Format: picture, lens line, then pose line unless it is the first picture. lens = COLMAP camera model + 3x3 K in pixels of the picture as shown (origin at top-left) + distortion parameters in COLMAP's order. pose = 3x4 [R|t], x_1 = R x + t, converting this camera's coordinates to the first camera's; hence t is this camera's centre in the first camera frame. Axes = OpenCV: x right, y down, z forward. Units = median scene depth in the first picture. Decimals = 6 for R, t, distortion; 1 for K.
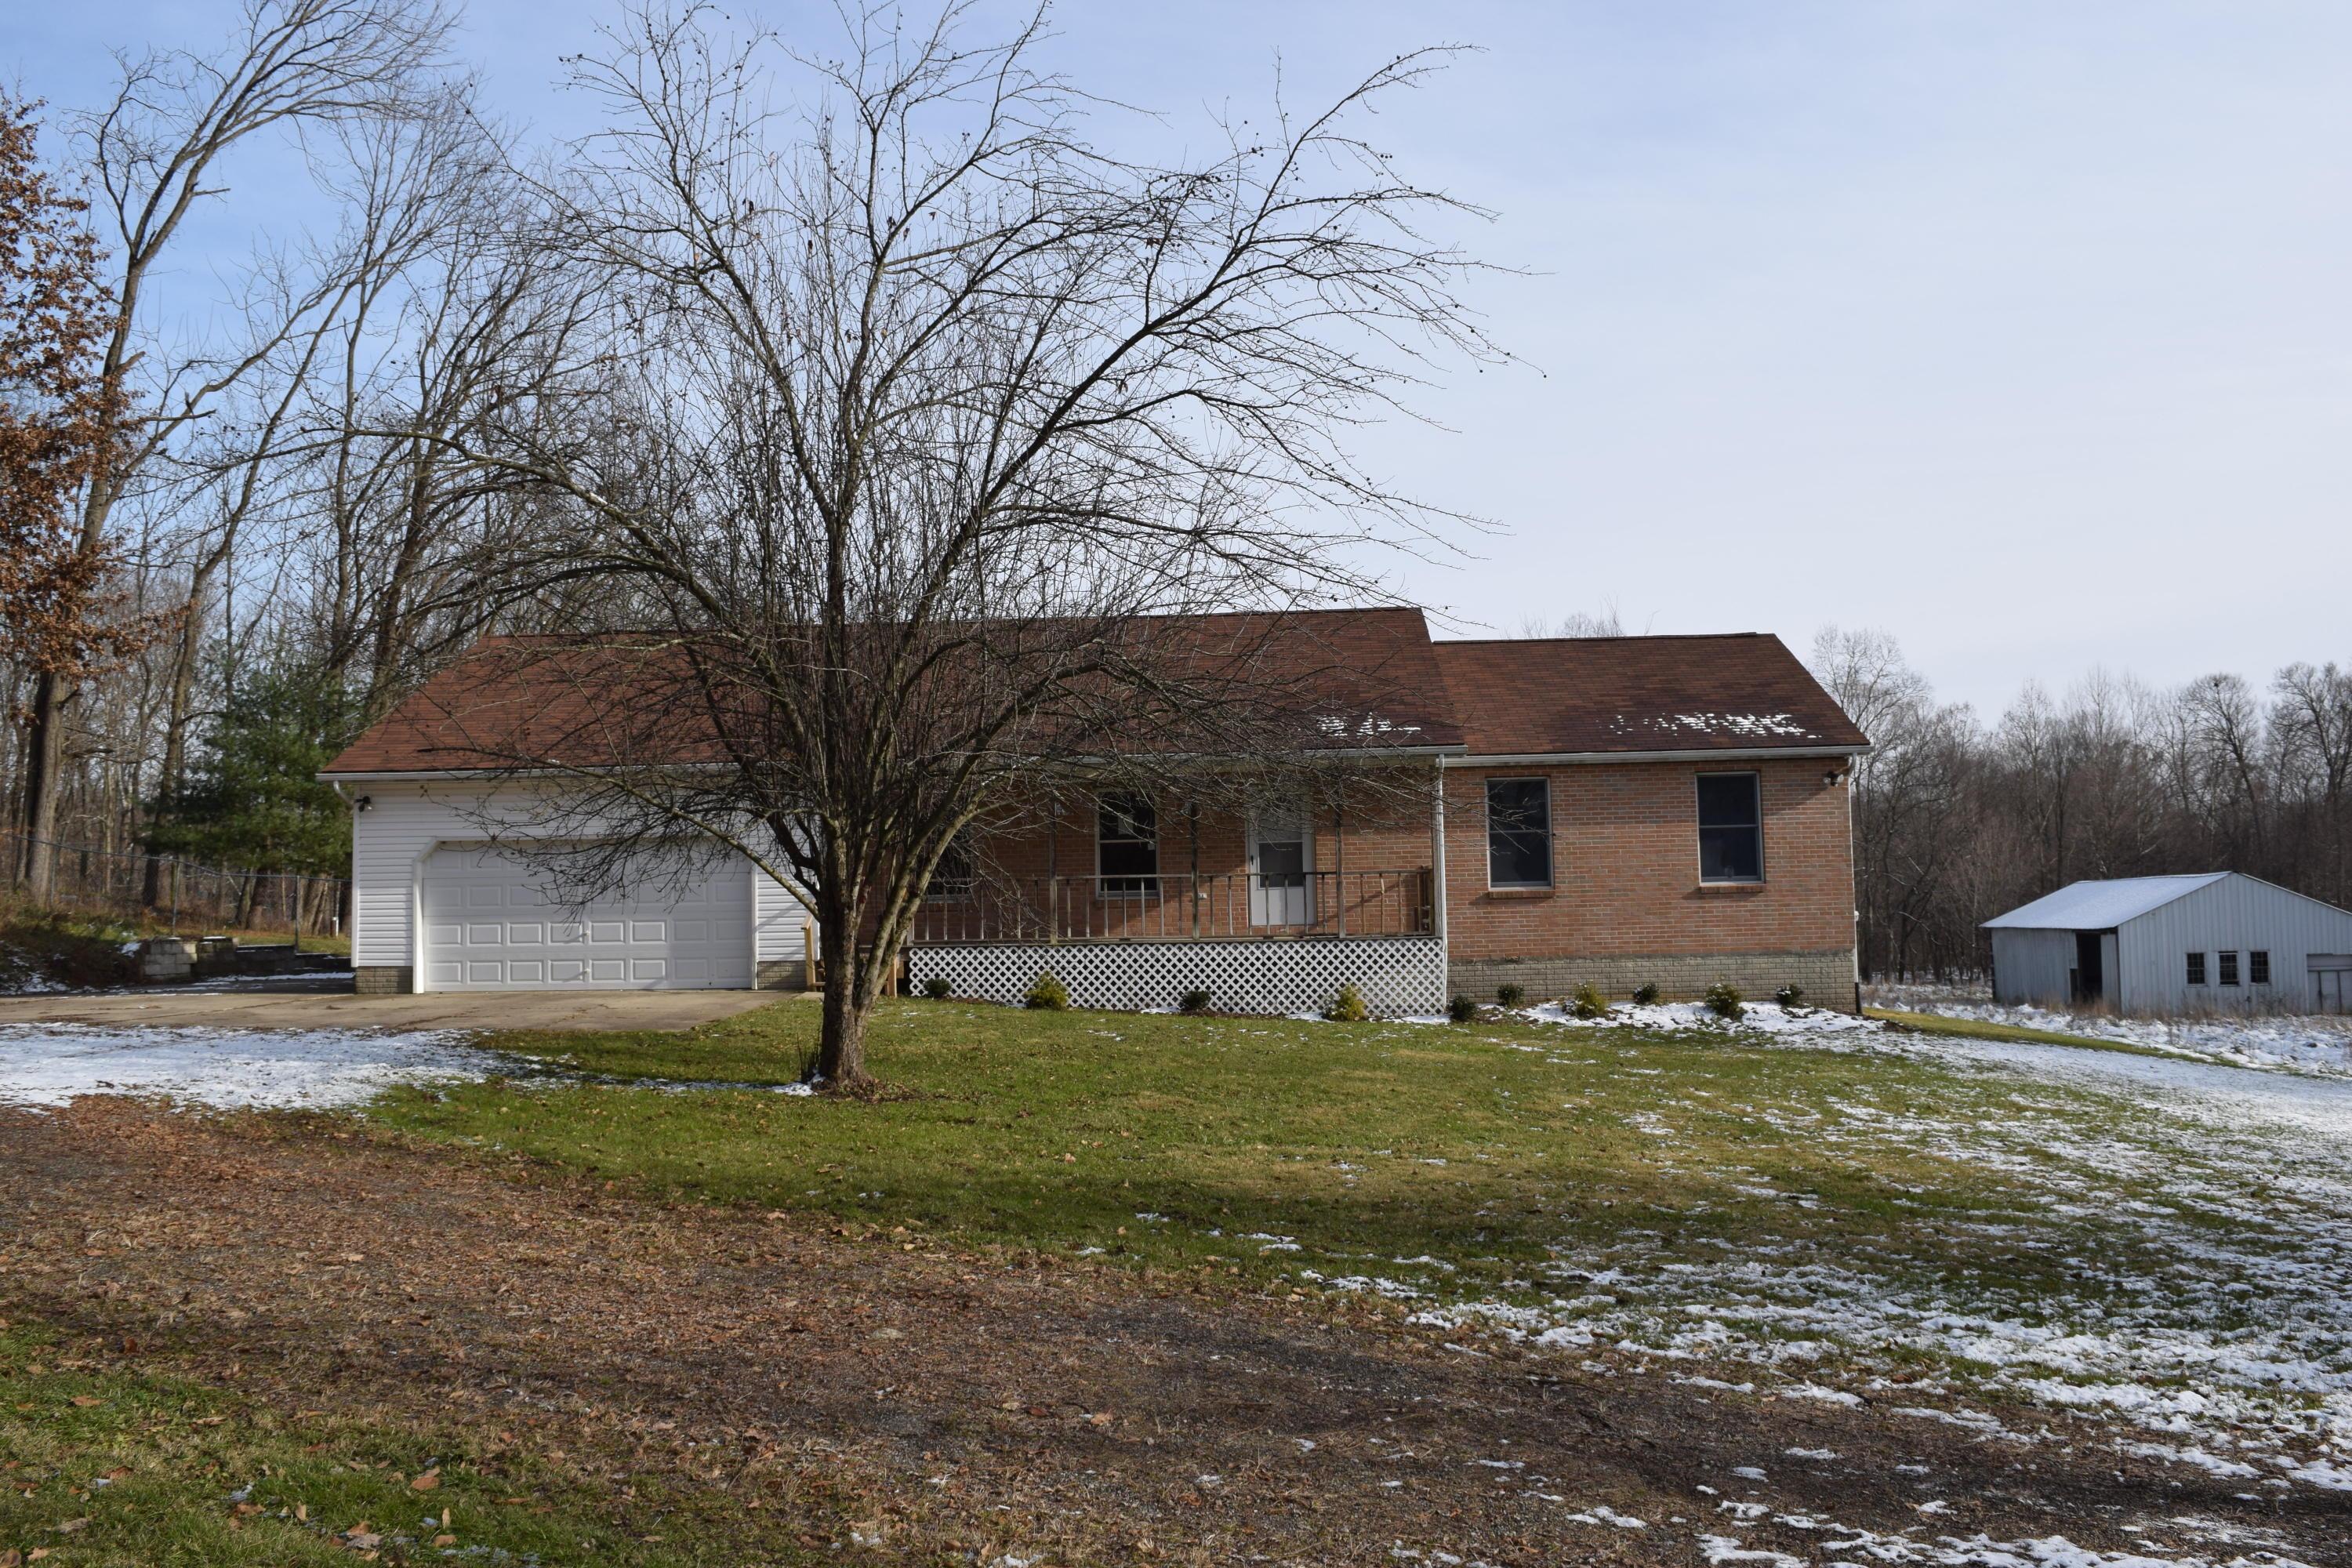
lens RADIAL K [[1862.8, 0, 1176.0], [0, 1862.8, 784.7], [0, 0, 1]] dist [-0.102126, 0.005067]
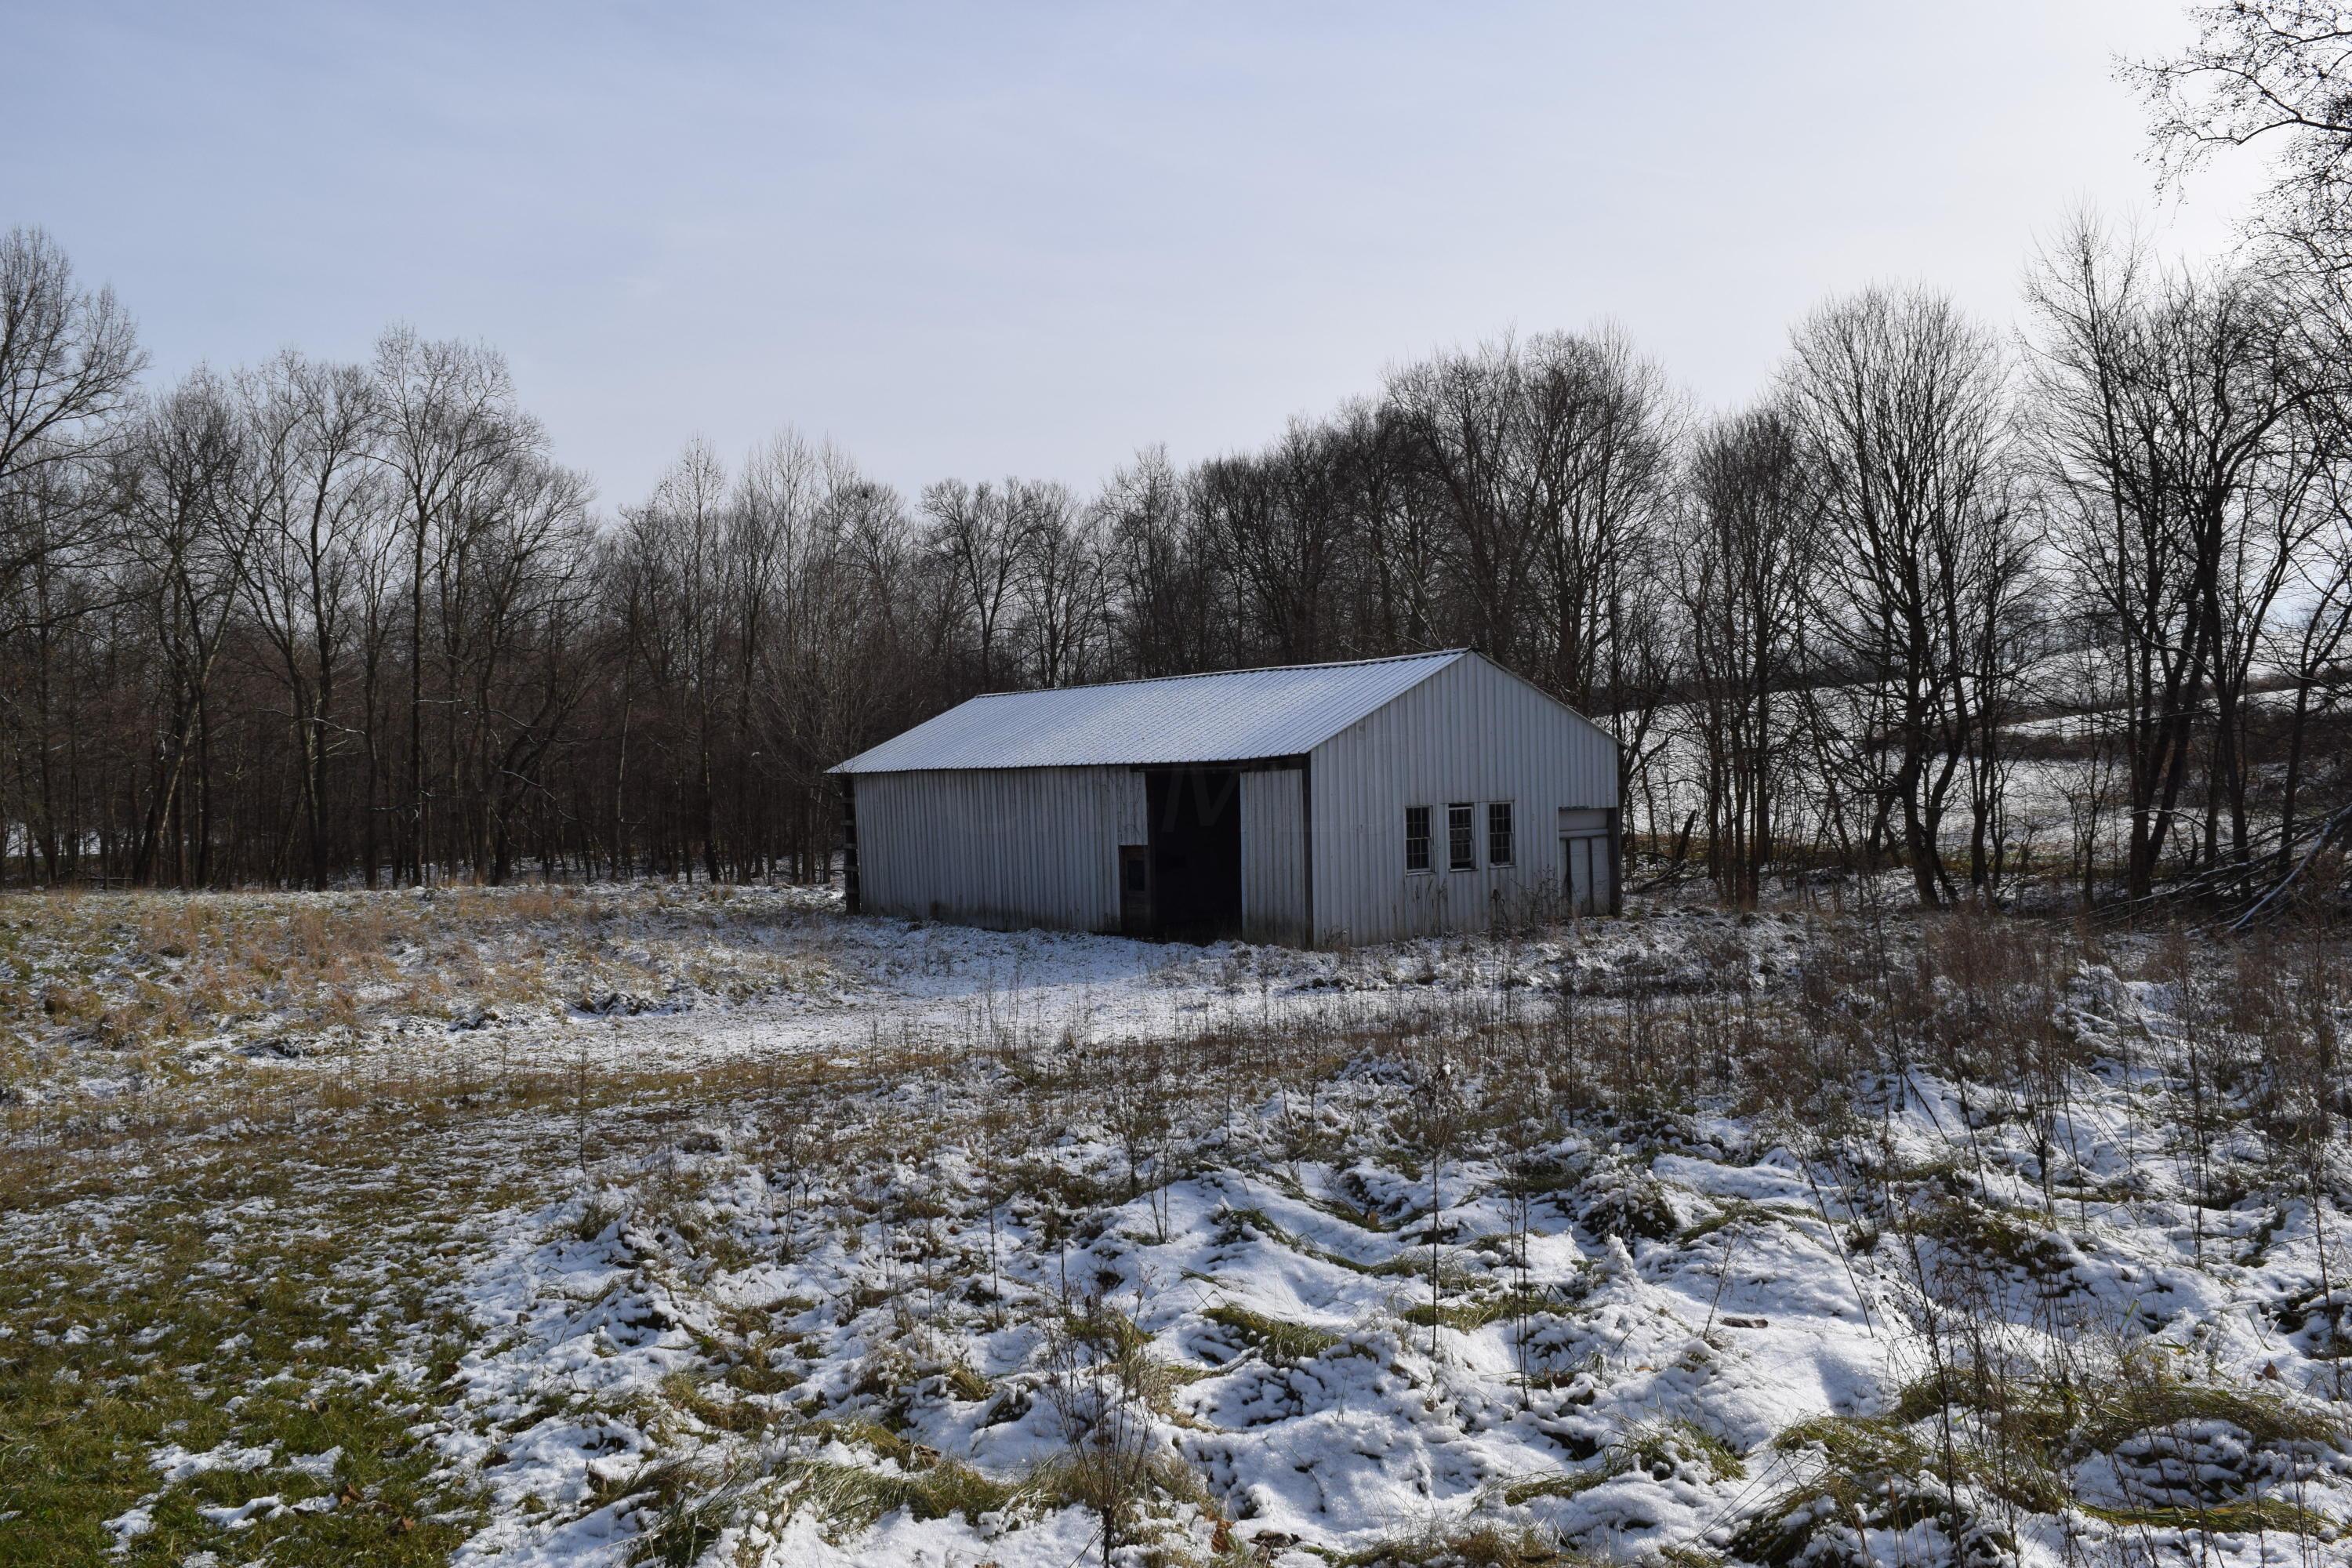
lens RADIAL K [[1862.8, 0, 1179.4], [0, 1862.8, 781.9], [0, 0, 1]] dist [-0.102126, 0.005067]
pose [[0.676108, -0.007897, 0.736760, 0.140074], [-0.032766, 0.998631, 0.040772, 0.067104], [-0.736073, -0.051707, 0.674924, 0.696479]]
